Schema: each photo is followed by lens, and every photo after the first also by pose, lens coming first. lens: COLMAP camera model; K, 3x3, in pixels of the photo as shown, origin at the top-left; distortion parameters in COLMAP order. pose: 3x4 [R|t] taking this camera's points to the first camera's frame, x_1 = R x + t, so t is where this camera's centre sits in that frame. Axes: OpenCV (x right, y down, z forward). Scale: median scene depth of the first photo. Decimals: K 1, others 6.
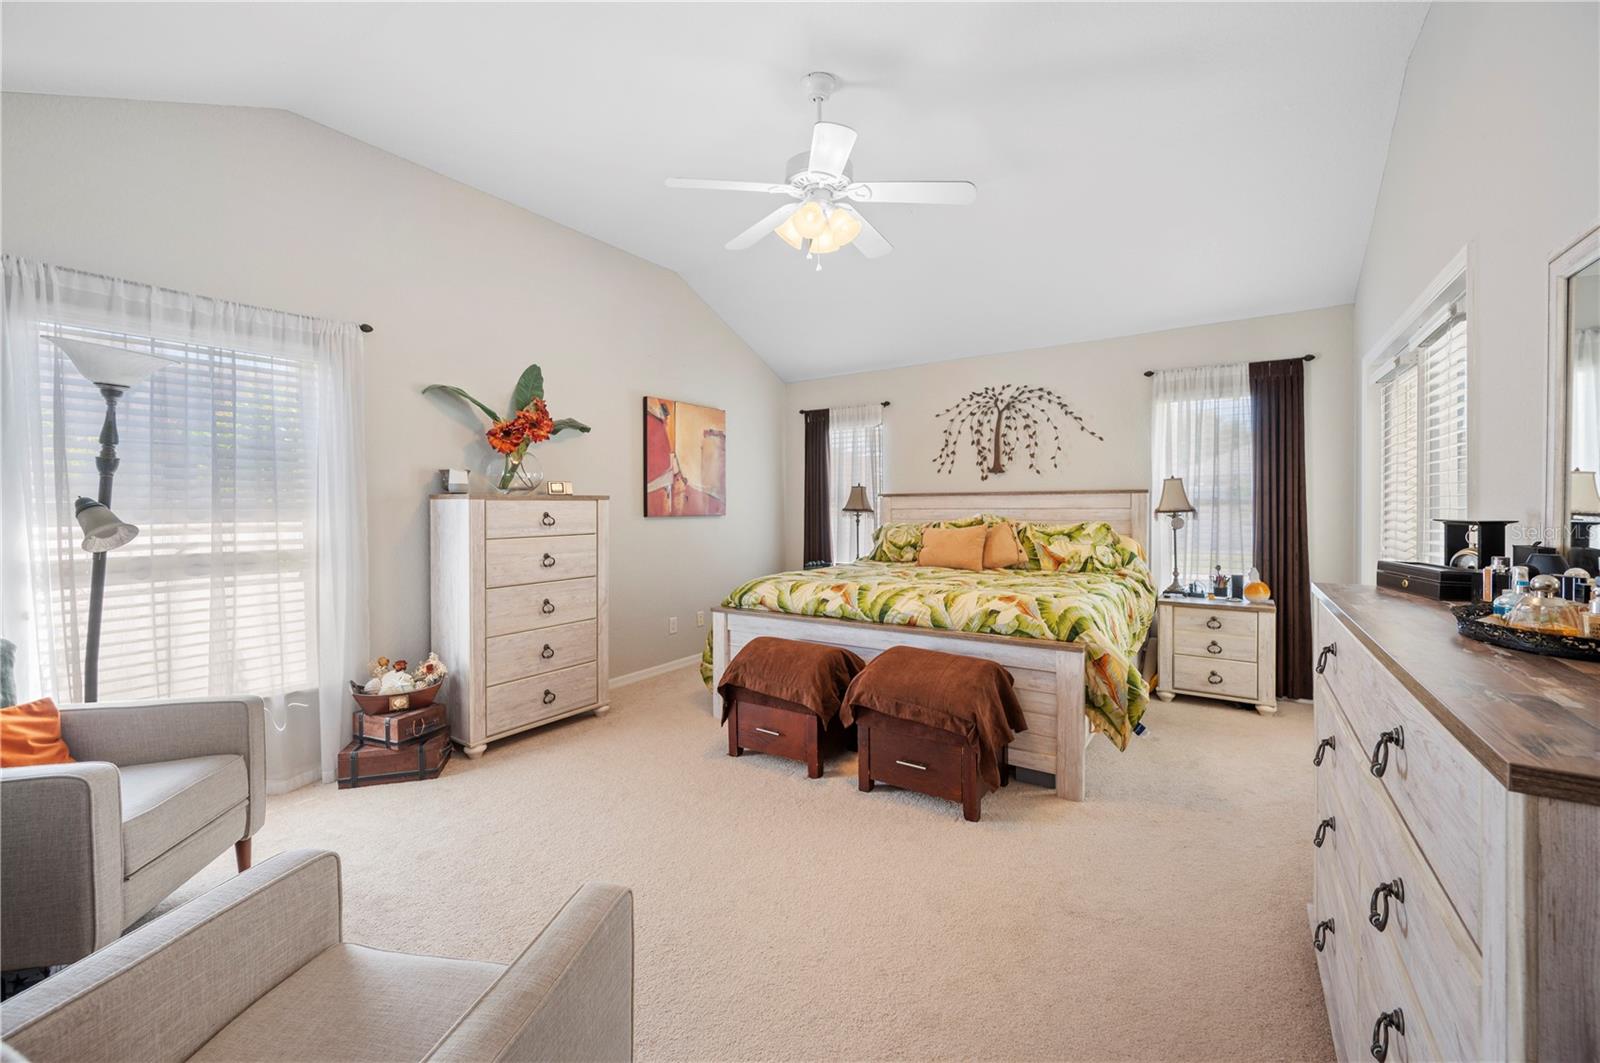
lens RADIAL K [[636.2, 0, 806.9], [0, 636.2, 516.3], [0, 0, 1]] dist [-0.001641, -0.000777]
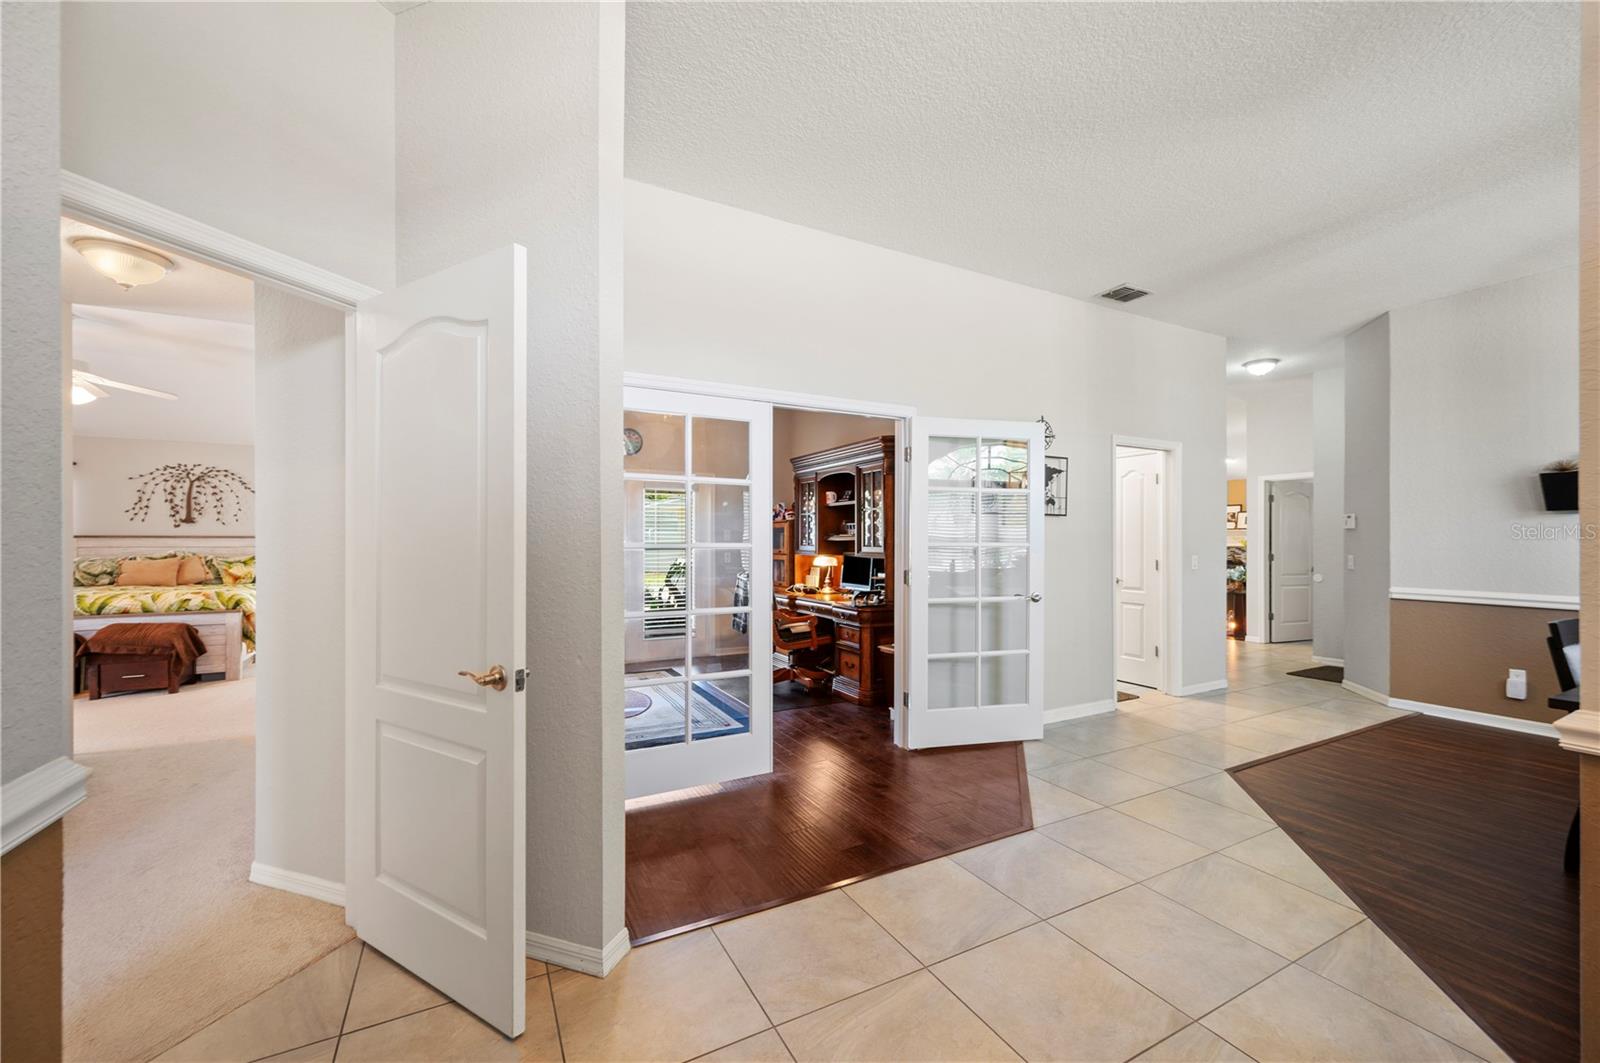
lens RADIAL K [[636.2, 0, 800.5], [0, 636.2, 538.7], [0, 0, 1]] dist [-0.001641, -0.000777]
pose [[0.488209, 0.010755, 0.872660, -0.318072], [0.009796, 0.999794, -0.017802, 0.009462], [-0.872672, 0.017240, 0.488003, -1.039096]]
